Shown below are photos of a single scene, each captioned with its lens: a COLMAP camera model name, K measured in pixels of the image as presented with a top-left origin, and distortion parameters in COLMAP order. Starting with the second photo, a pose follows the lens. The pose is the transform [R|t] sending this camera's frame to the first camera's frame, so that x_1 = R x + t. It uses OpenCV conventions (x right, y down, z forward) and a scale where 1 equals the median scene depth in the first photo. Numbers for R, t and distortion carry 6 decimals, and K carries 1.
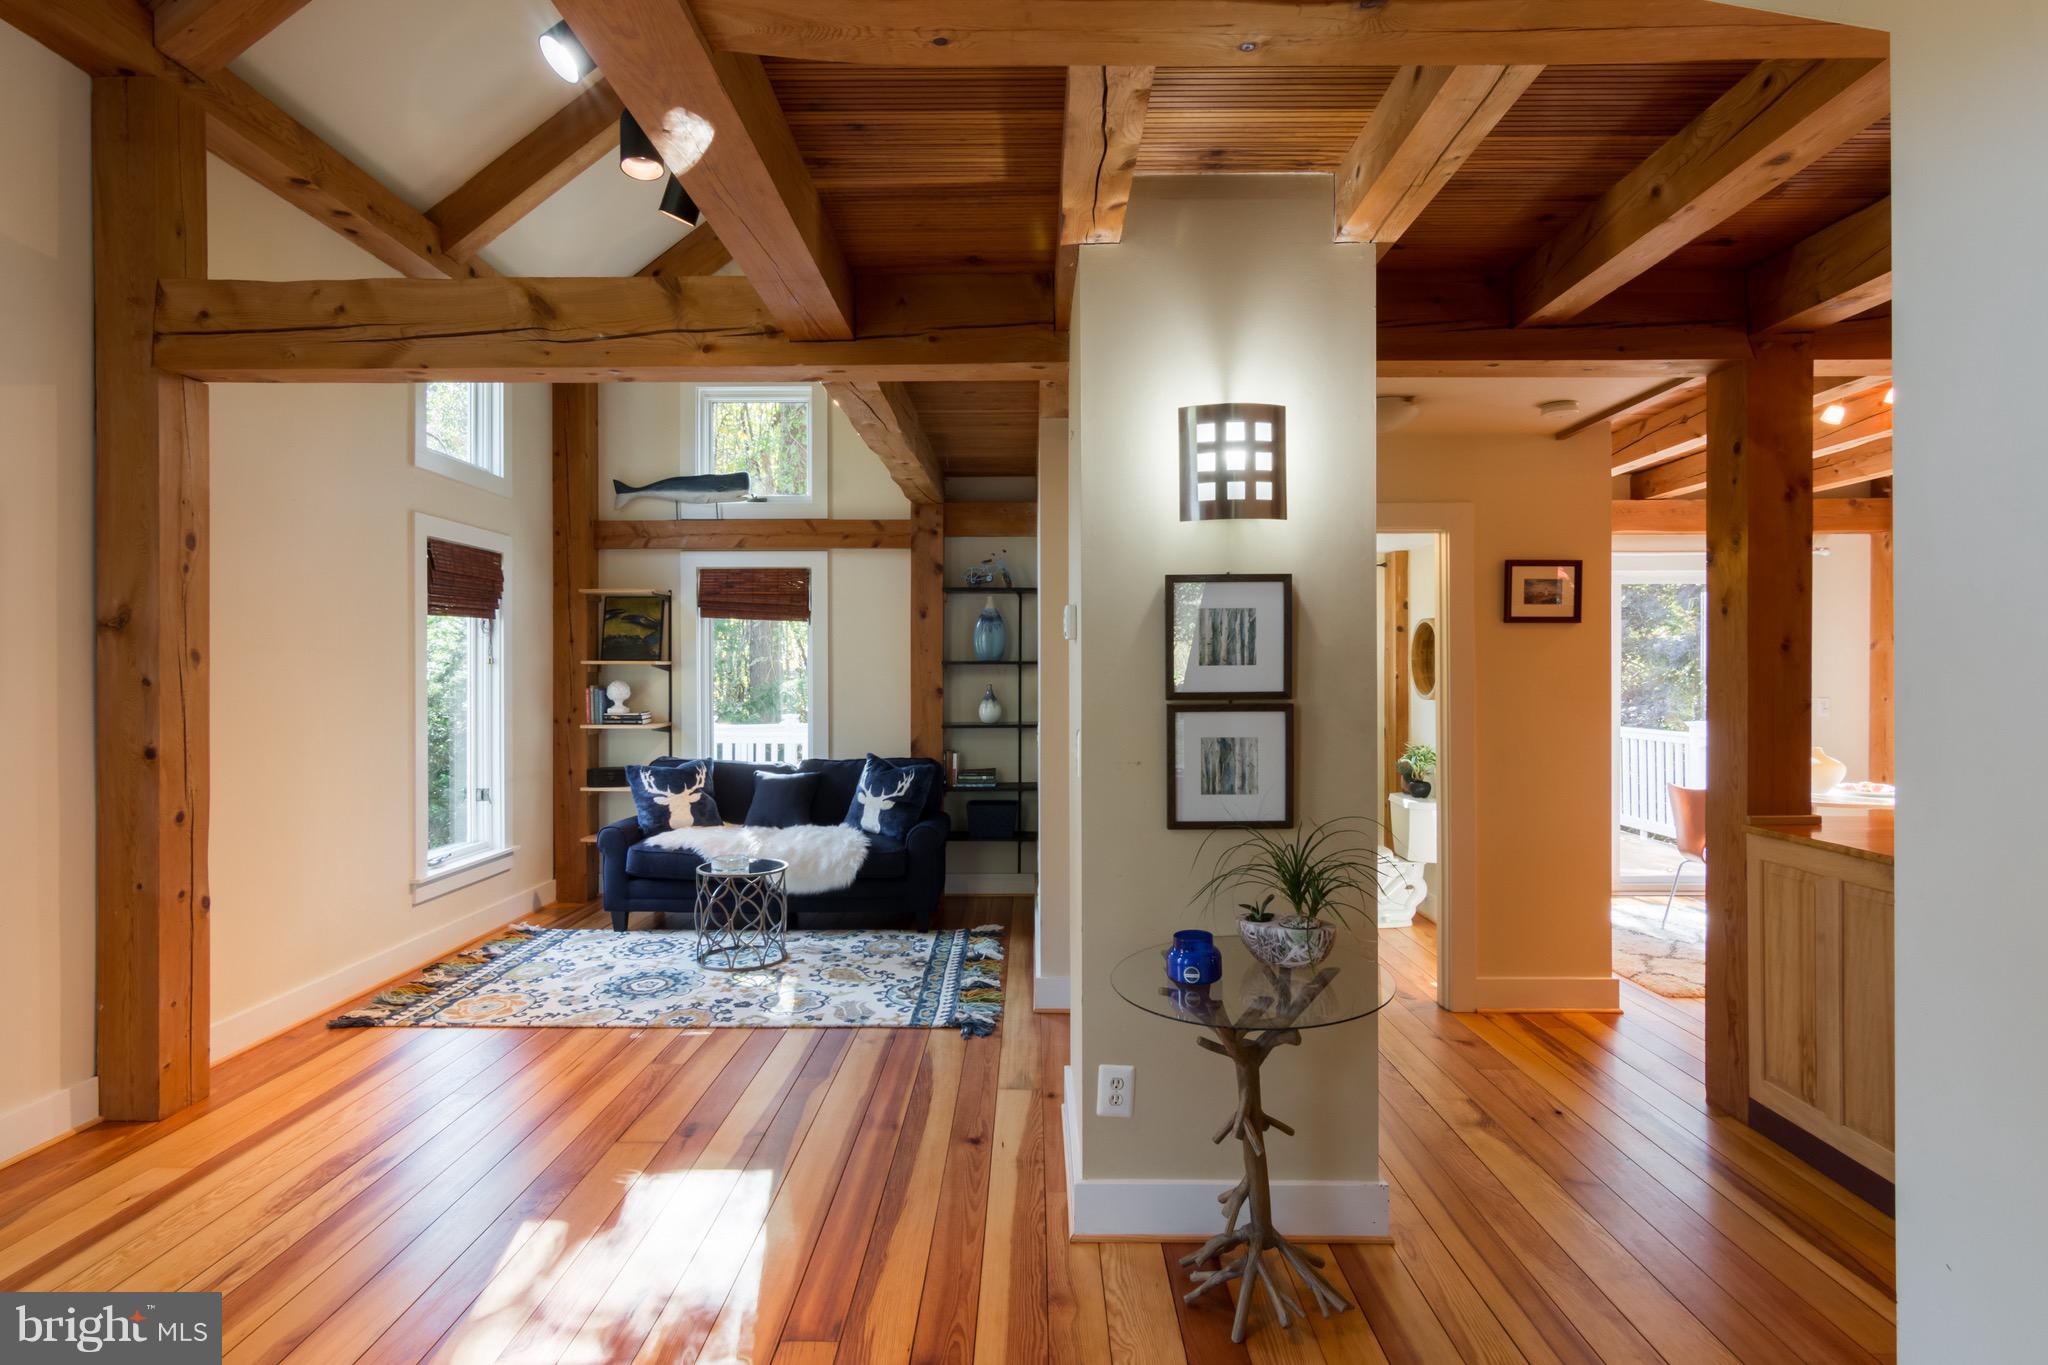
lens RADIAL K [[1123.9, 0, 1033.9], [0, 1123.9, 675.2], [0, 0, 1]] dist [-0.001799, 0.000586]
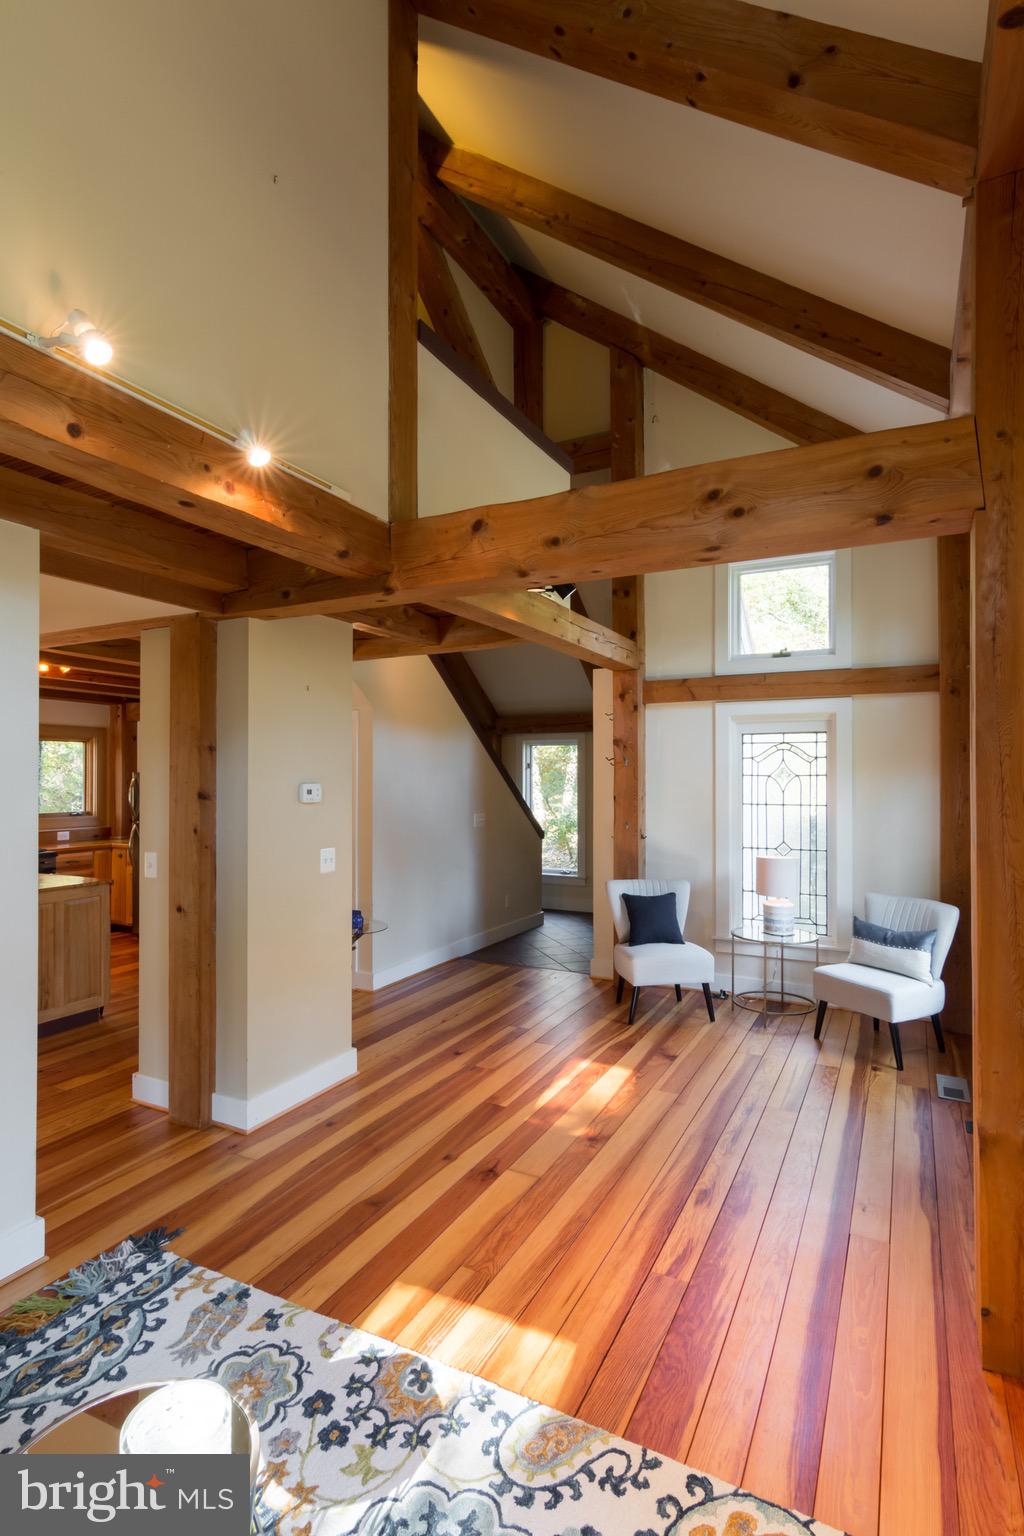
lens RADIAL K [[781.5, 0, 482.6], [0, 781.5, 767.5], [0, 0, 1]] dist [0.002836, 0.002865]
pose [[-0.883446, 0.008245, 0.468460, -0.420559], [0.002639, 0.999917, -0.012622, -0.038360], [-0.468525, -0.009914, -0.883394, 1.040202]]
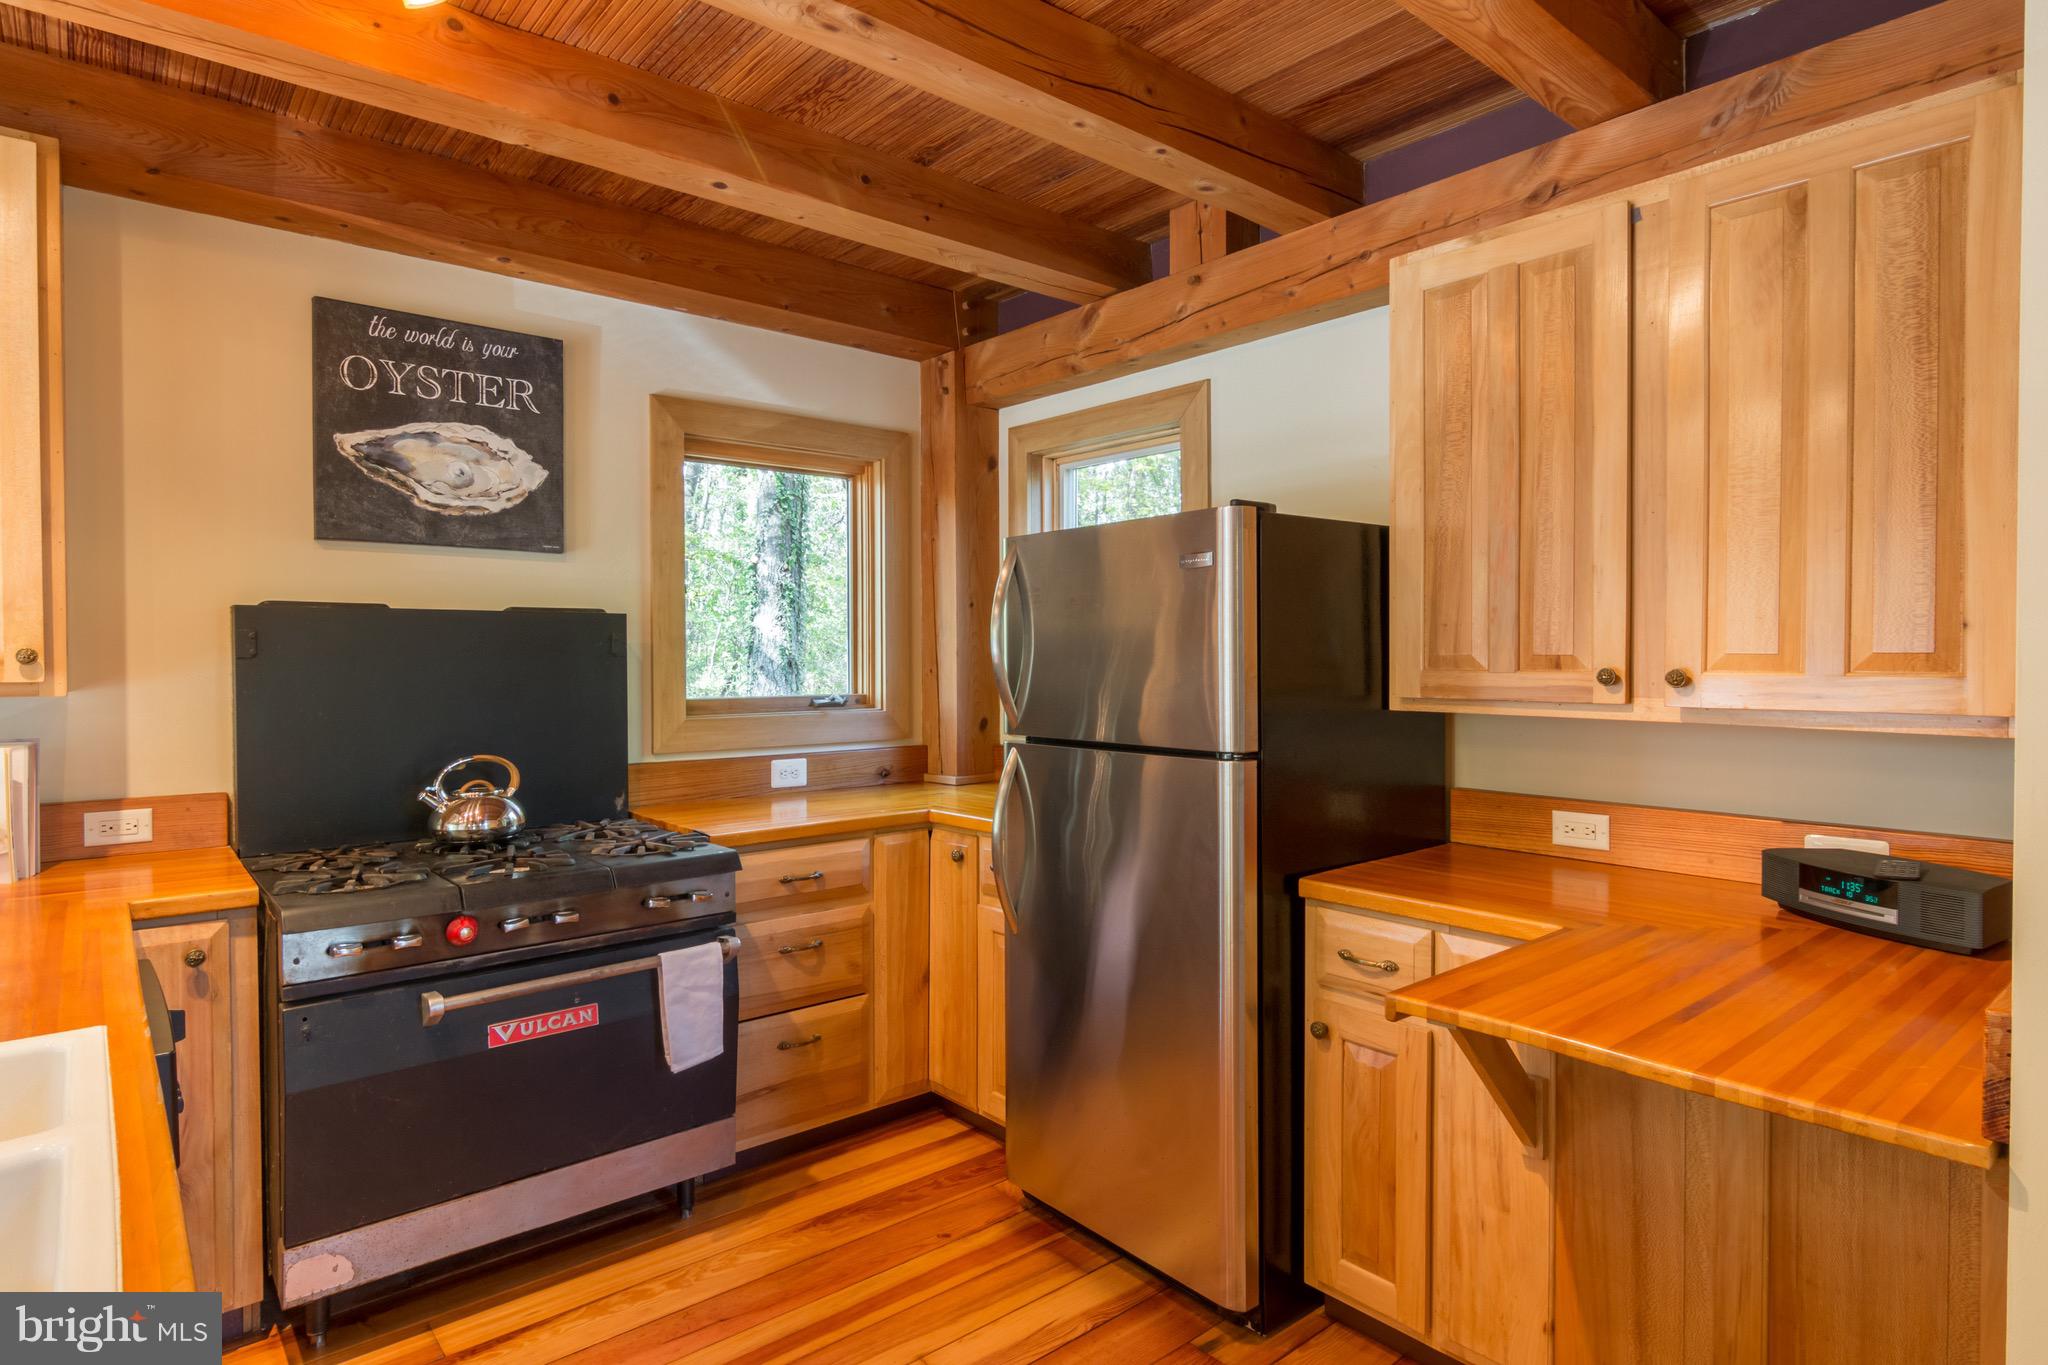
lens RADIAL K [[1136.6, 0, 1014.9], [0, 1136.6, 676.2], [0, 0, 1]] dist [-0.001251, 0.000048]
pose [[-0.653969, -0.011462, 0.756435, 0.342912], [0.003703, 0.999825, 0.018351, -0.000253], [-0.756512, 0.014802, -0.653812, 0.468557]]
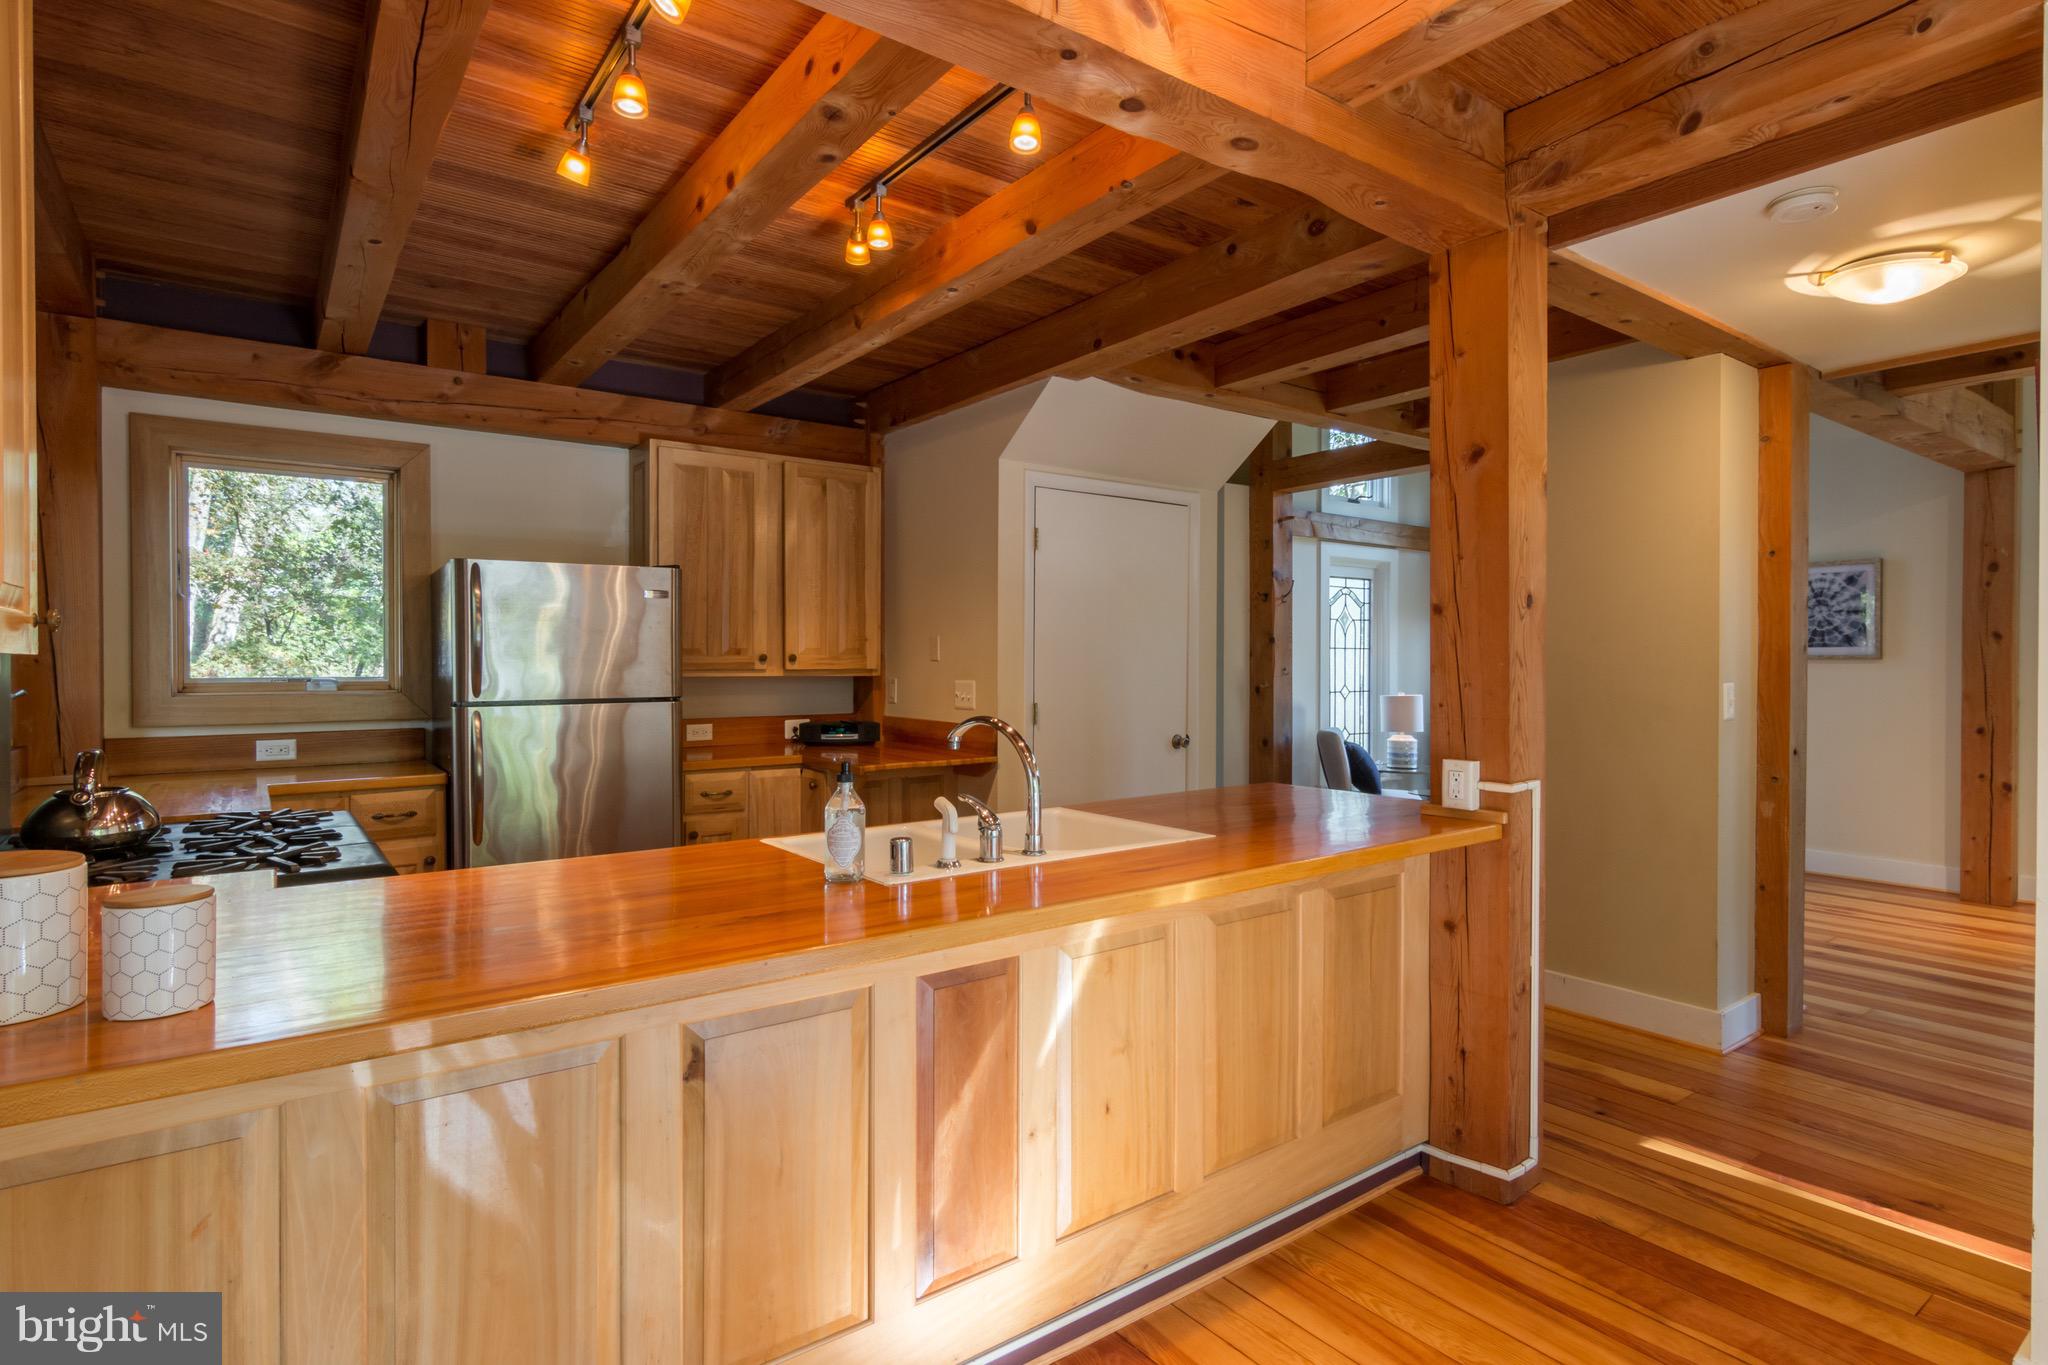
lens RADIAL K [[1043.0, 0, 1057.6], [0, 1043.0, 677.5], [0, 0, 1]] dist [0.000029, 0.001050]
pose [[-0.795739, 0.012570, -0.605509, 0.779754], [0.002297, 0.999840, 0.017737, 0.008619], [0.605635, 0.012723, -0.795641, 0.836467]]
